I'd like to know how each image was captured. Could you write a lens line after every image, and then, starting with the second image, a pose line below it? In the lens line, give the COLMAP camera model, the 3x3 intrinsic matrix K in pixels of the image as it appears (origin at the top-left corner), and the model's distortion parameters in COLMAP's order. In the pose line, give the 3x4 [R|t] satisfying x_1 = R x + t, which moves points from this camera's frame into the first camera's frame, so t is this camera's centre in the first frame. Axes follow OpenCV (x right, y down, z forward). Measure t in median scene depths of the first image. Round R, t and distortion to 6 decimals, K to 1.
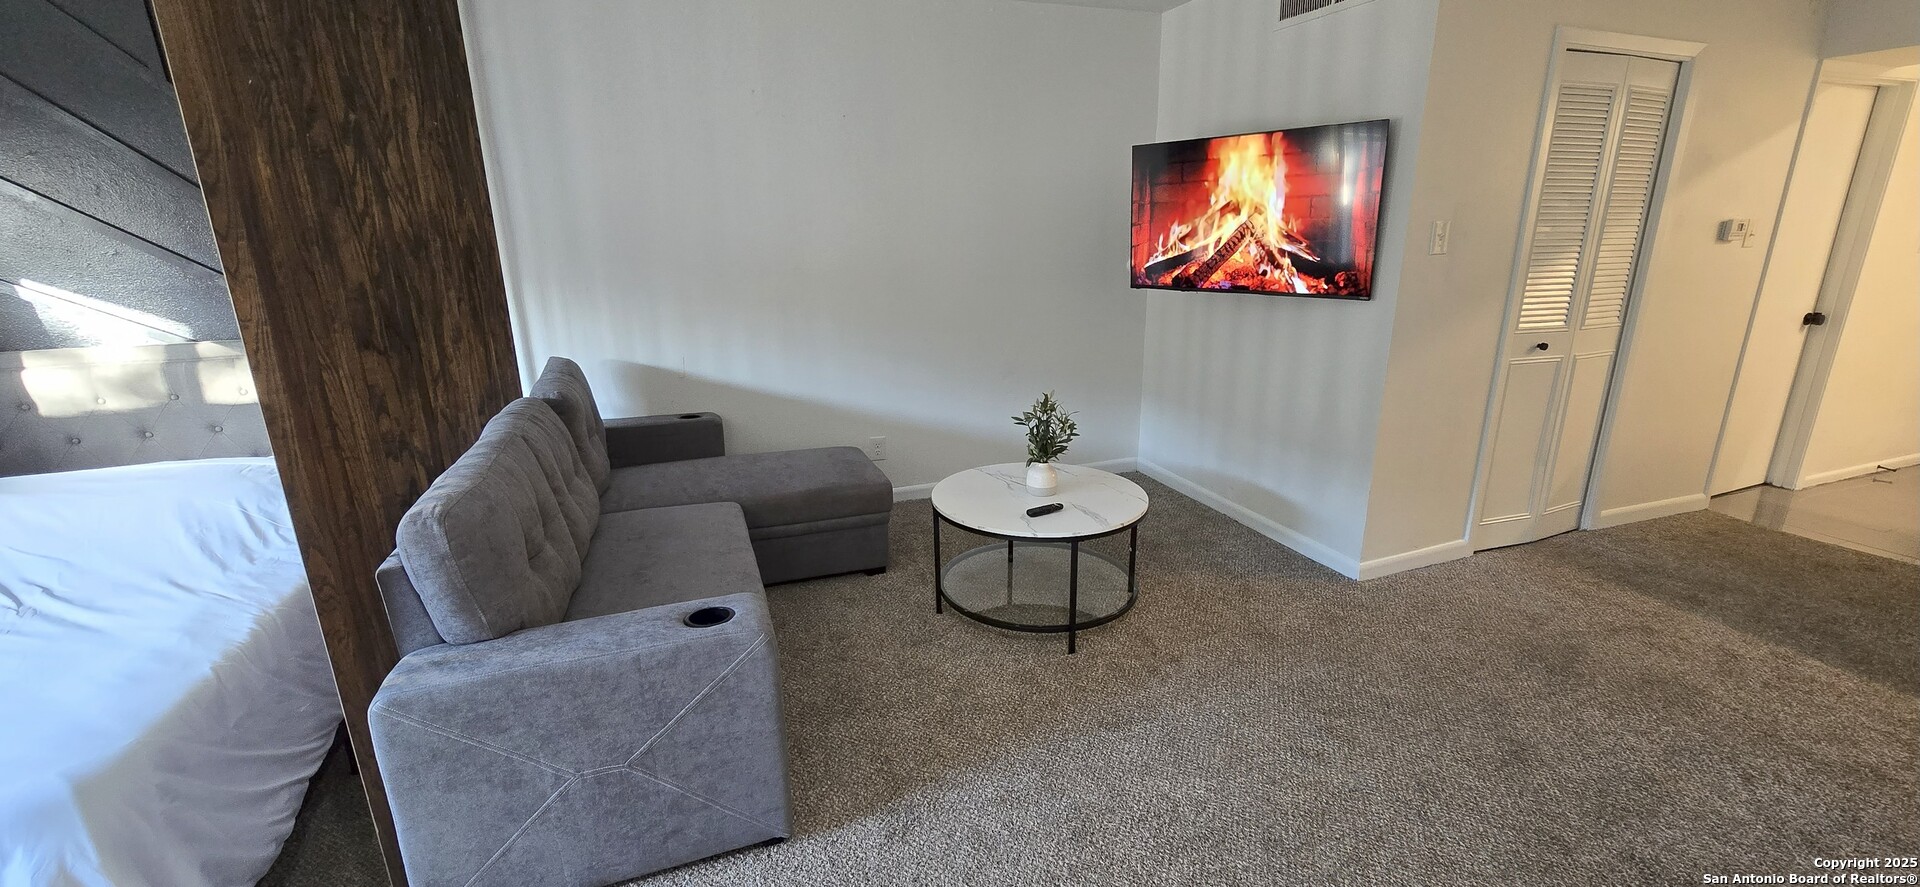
lens RADIAL K [[780.4, 0, 960.0], [0, 780.4, 444.5], [0, 0, 1]] dist [-0.000951, -0.001234]
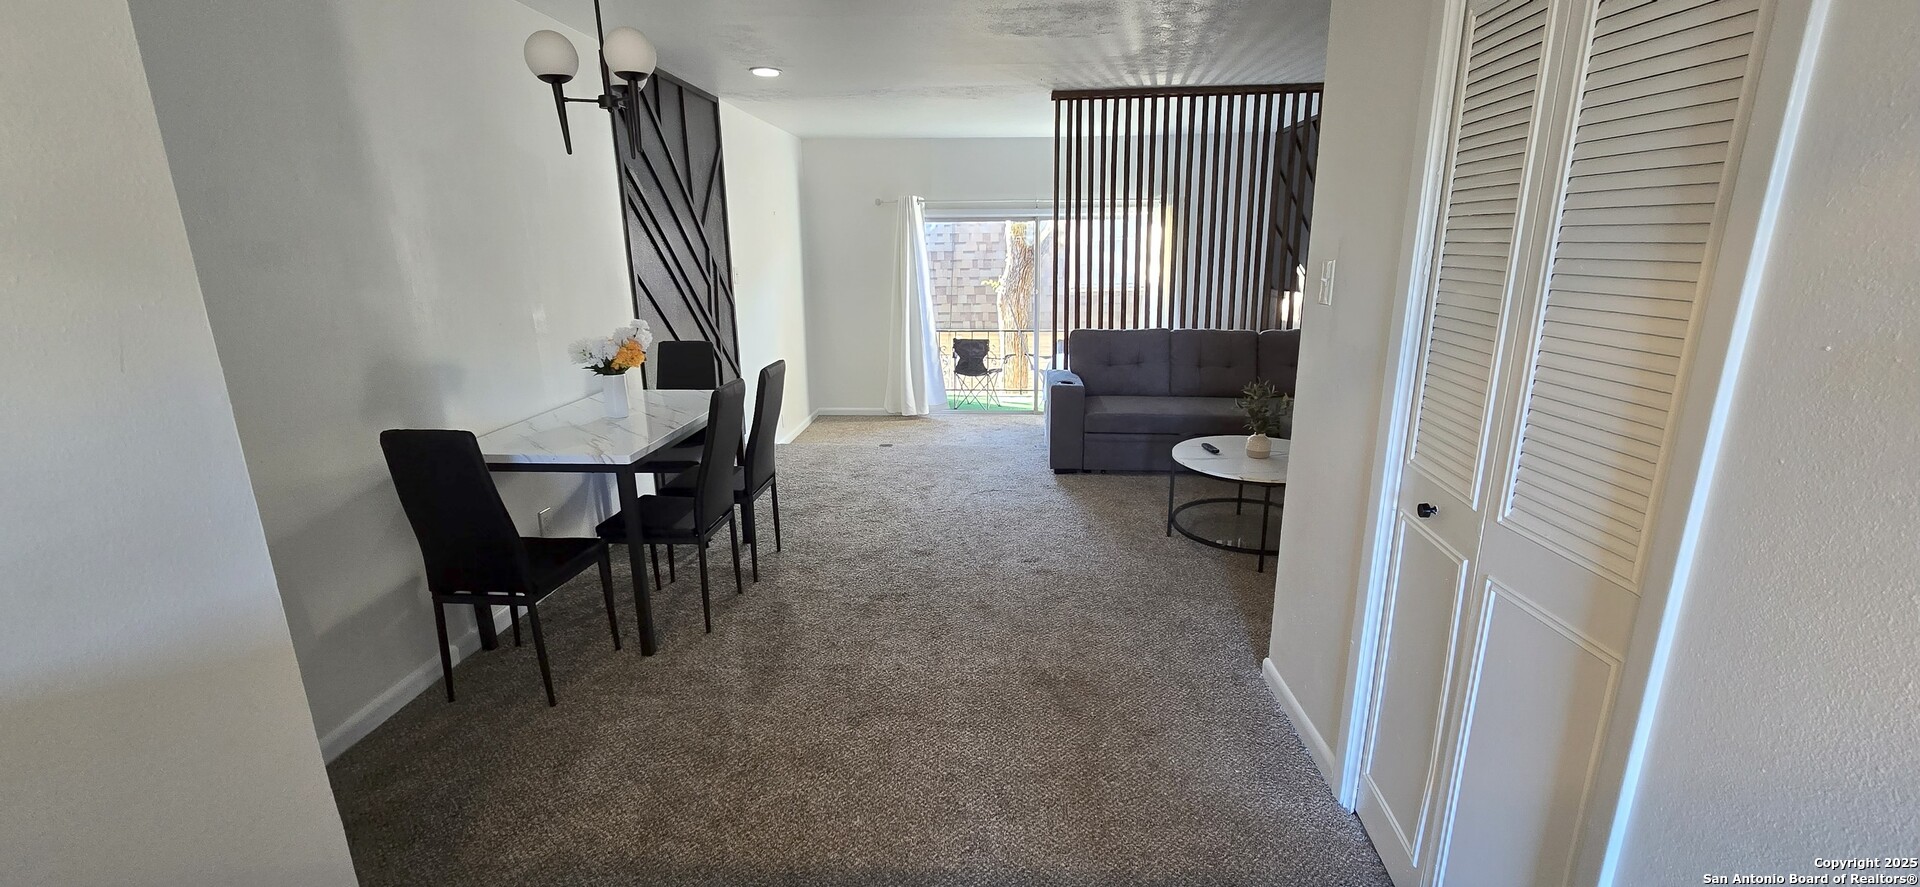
lens RADIAL K [[780.4, 0, 964.4], [0, 780.4, 450.1], [0, 0, 1]] dist [-0.000951, -0.001234]
pose [[-0.404096, 0.247194, -0.880682, 1.348391], [-0.232405, 0.903453, 0.360223, -0.282143], [0.884700, 0.350240, -0.307633, 0.898838]]
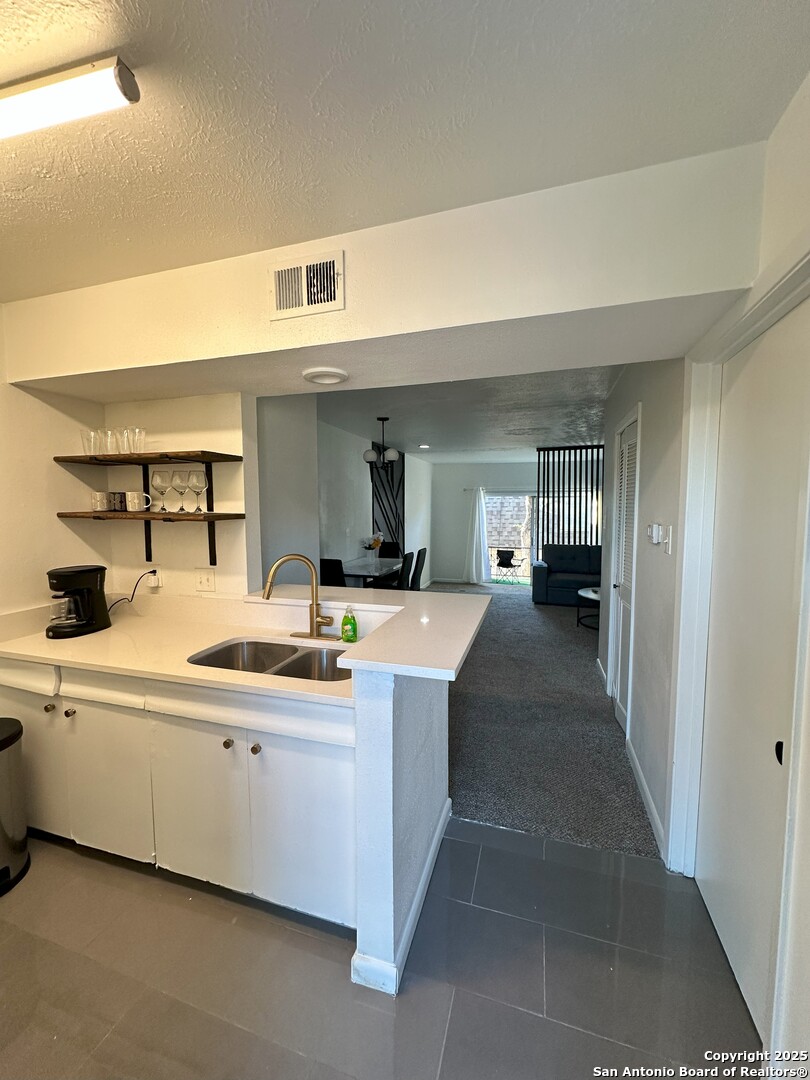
lens RADIAL K [[430.3, 0, 404.2], [0, 430.3, 539.4], [0, 0, 1]] dist [0.001309, -0.000502]
pose [[-0.618030, 0.070761, -0.782964, 1.843535], [-0.203331, 0.947665, 0.246145, -0.376665], [0.759405, 0.311326, -0.571297, 1.191753]]
